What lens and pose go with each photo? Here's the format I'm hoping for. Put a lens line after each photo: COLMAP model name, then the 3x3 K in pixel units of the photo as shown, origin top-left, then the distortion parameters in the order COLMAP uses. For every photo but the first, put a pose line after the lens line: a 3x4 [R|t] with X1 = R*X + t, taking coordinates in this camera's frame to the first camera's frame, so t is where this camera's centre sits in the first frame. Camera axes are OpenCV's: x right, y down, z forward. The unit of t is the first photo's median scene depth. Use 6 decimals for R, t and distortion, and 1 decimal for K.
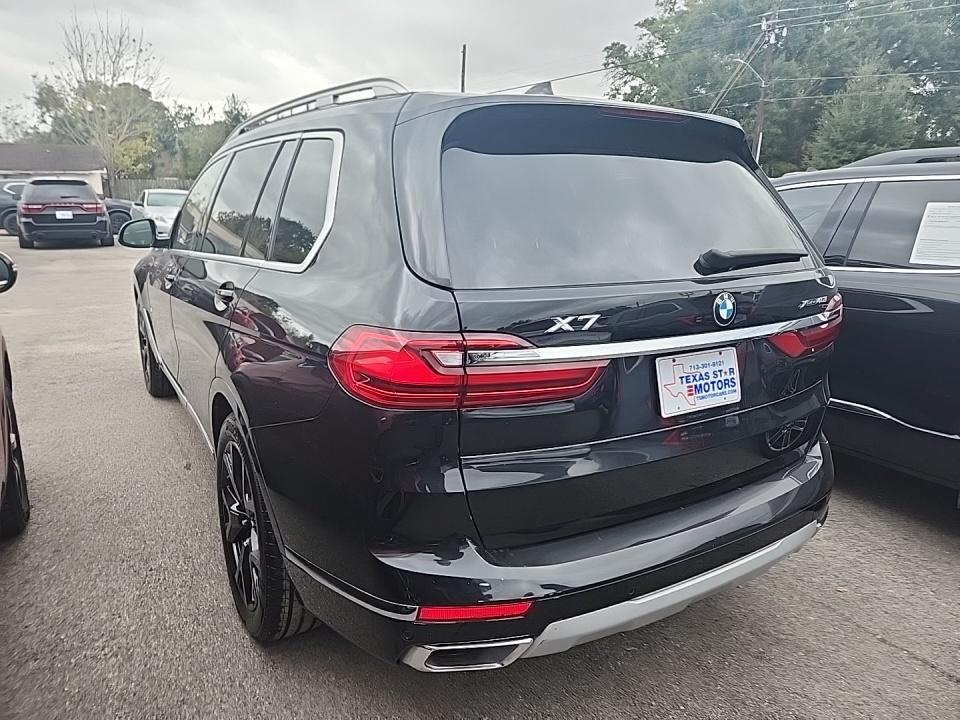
lens RADIAL K [[641.6, 0, 463.2], [0, 641.6, 352.7], [0, 0, 1]] dist [0.032108, -0.012027]
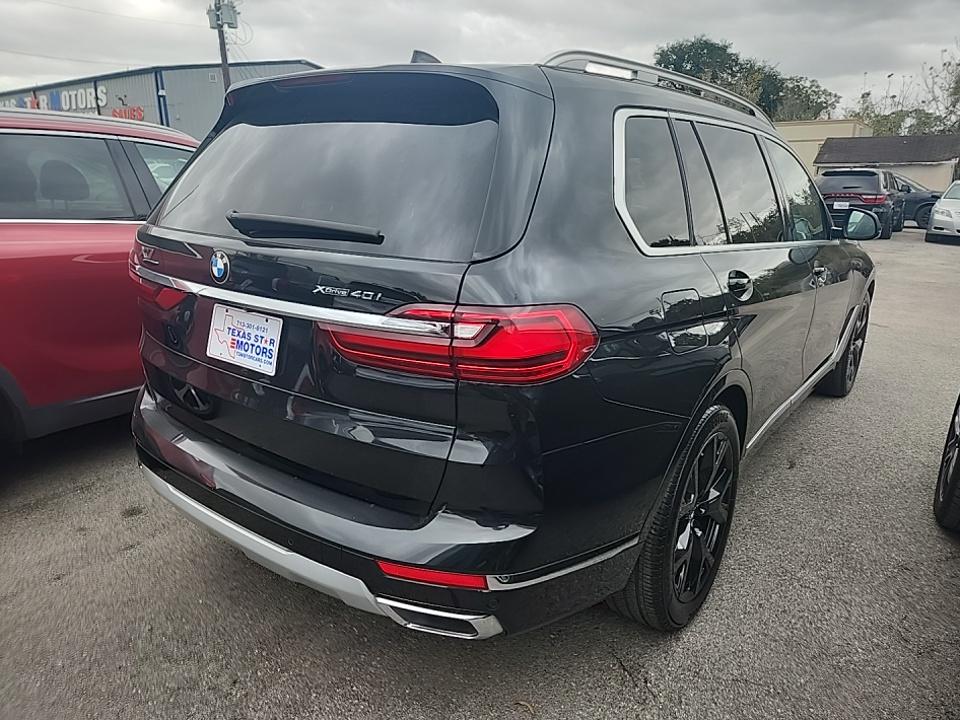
lens RADIAL K [[641.6, 0, 499.8], [0, 641.6, 357.2], [0, 0, 1]] dist [0.032108, -0.012027]
pose [[0.408910, 0.247123, -0.878478, 1.448476], [-0.233423, 0.958936, 0.161104, -0.190138], [0.882217, 0.139180, 0.449803, 0.895048]]
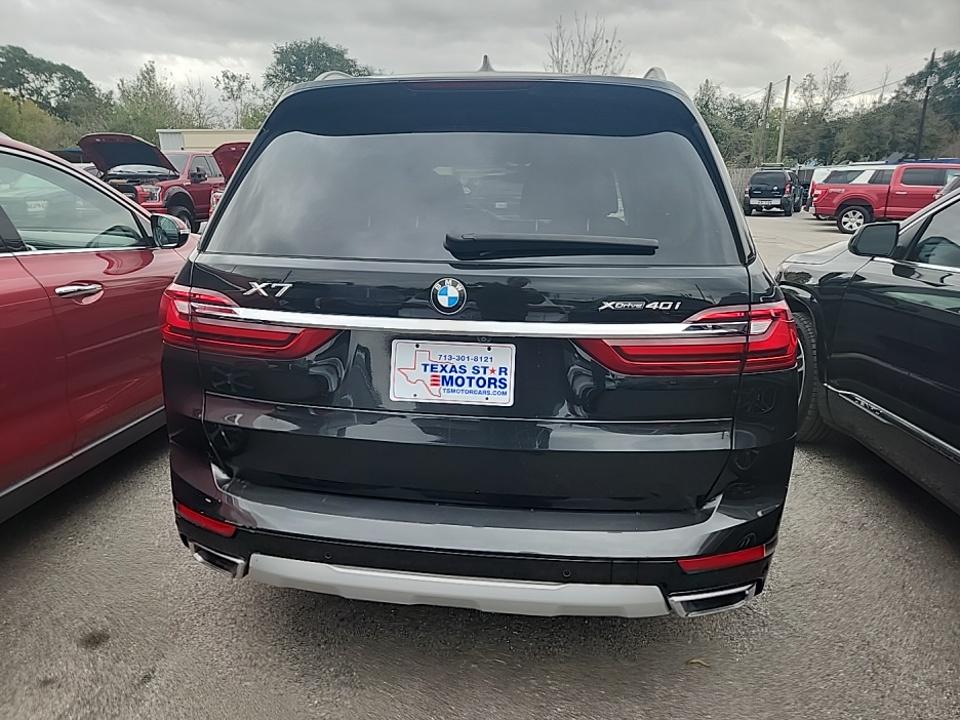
lens RADIAL K [[641.6, 0, 479.8], [0, 641.6, 363.0], [0, 0, 1]] dist [0.032108, -0.012027]
pose [[0.793492, 0.157834, -0.587758, 0.937269], [-0.139826, 0.987229, 0.076338, -0.046693], [0.592301, 0.021610, 0.805427, 0.272291]]
